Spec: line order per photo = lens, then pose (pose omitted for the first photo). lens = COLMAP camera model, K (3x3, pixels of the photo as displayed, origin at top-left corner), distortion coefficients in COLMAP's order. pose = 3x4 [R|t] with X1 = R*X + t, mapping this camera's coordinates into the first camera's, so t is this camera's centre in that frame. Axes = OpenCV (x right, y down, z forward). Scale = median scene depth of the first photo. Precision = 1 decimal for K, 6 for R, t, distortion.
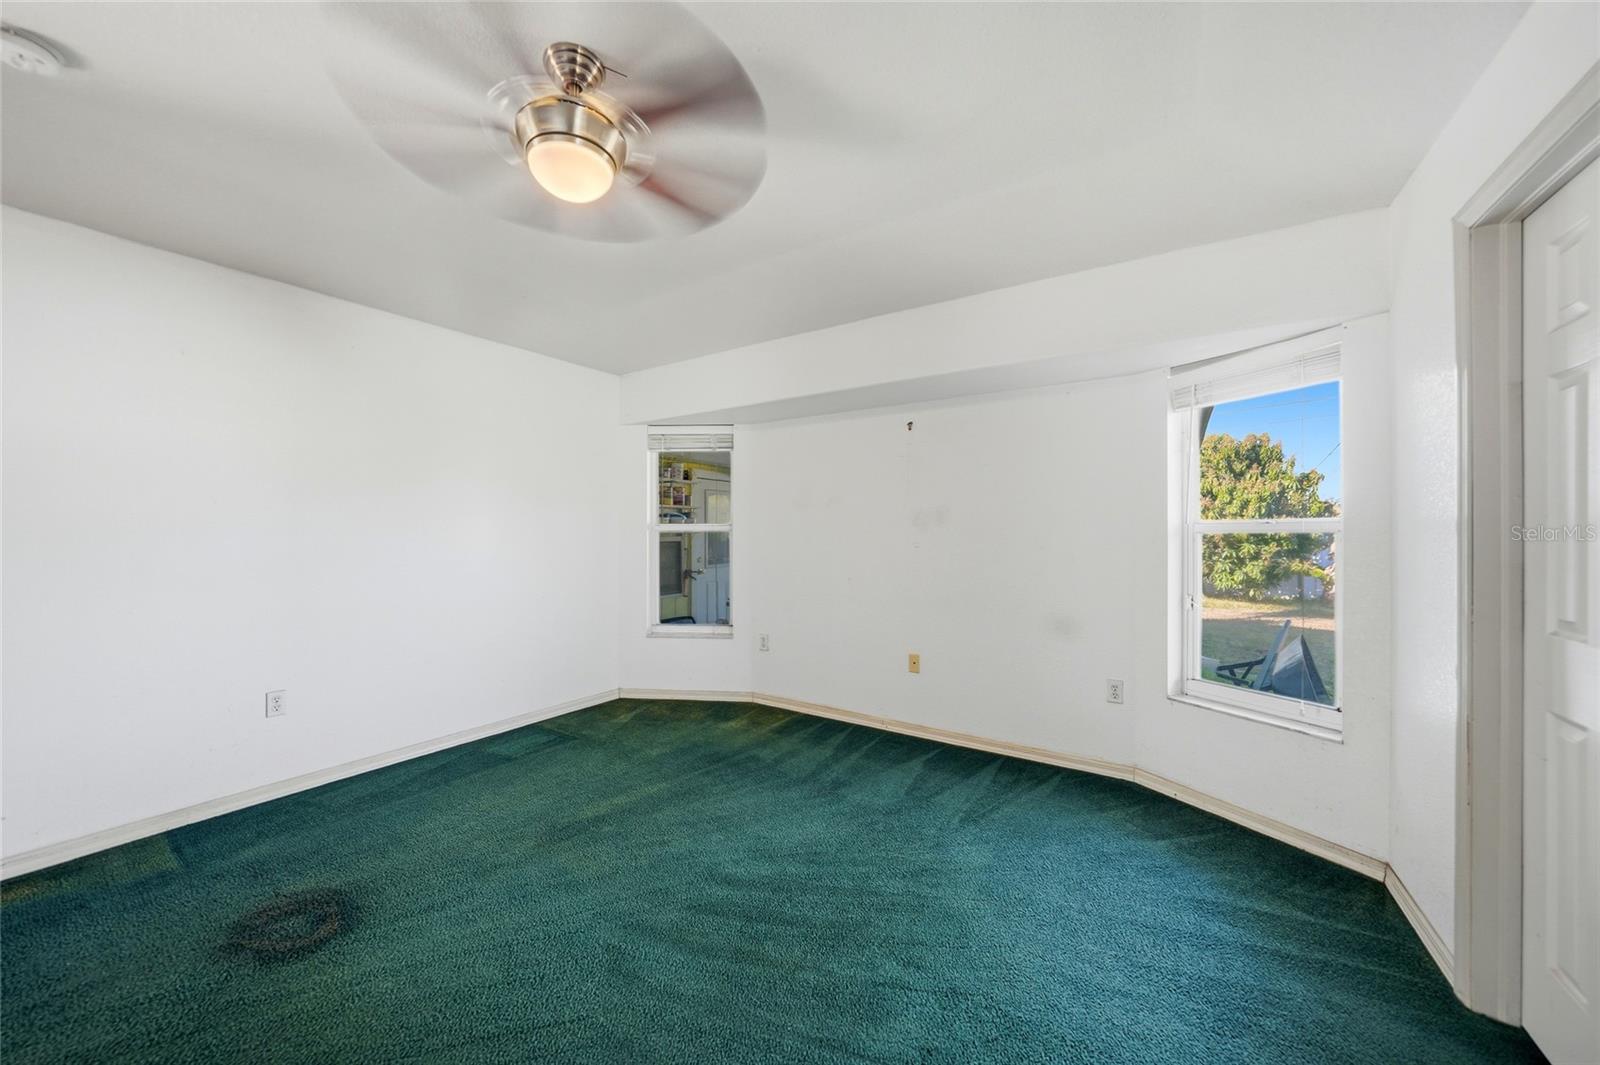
lens RADIAL K [[561.4, 0, 800.0], [0, 561.4, 532.5], [0, 0, 1]] dist [-0.001509, -0.000040]
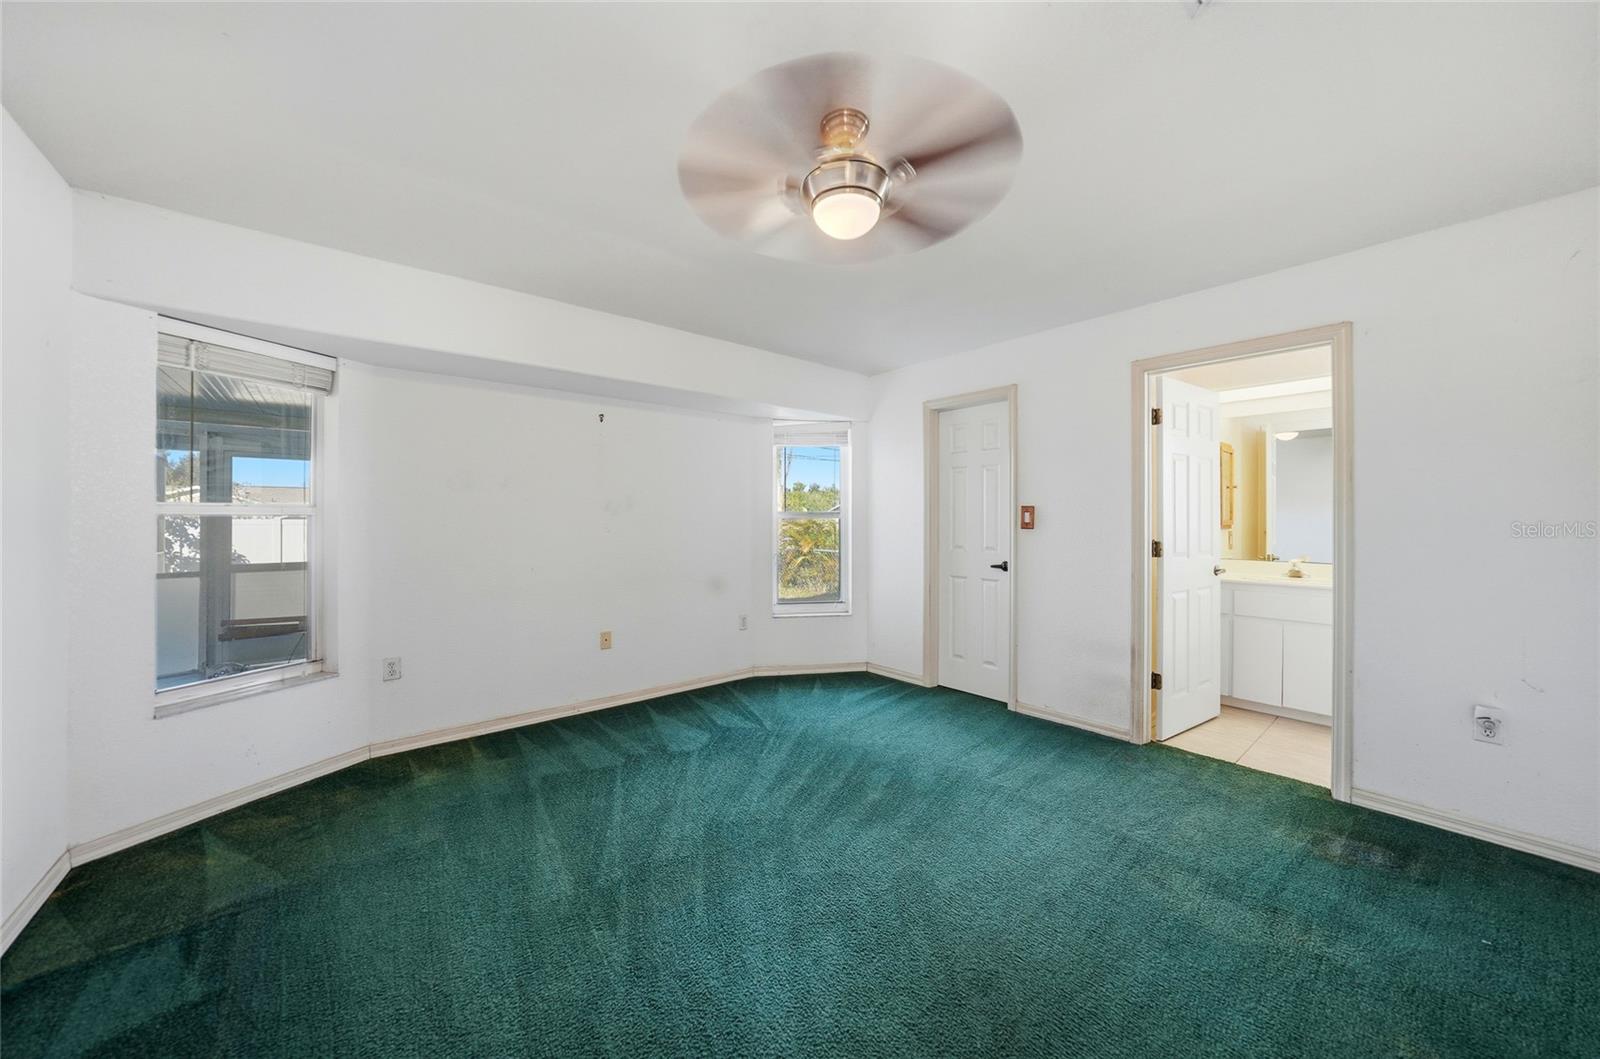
lens RADIAL K [[549.6, 0, 799.2], [0, 549.6, 521.4], [0, 0, 1]] dist [-0.000993, 0.000009]
pose [[0.304601, -0.004732, 0.952468, -0.772995], [-0.001339, 0.999985, 0.005396, -0.000549], [-0.952479, -0.002919, 0.304590, 0.372251]]
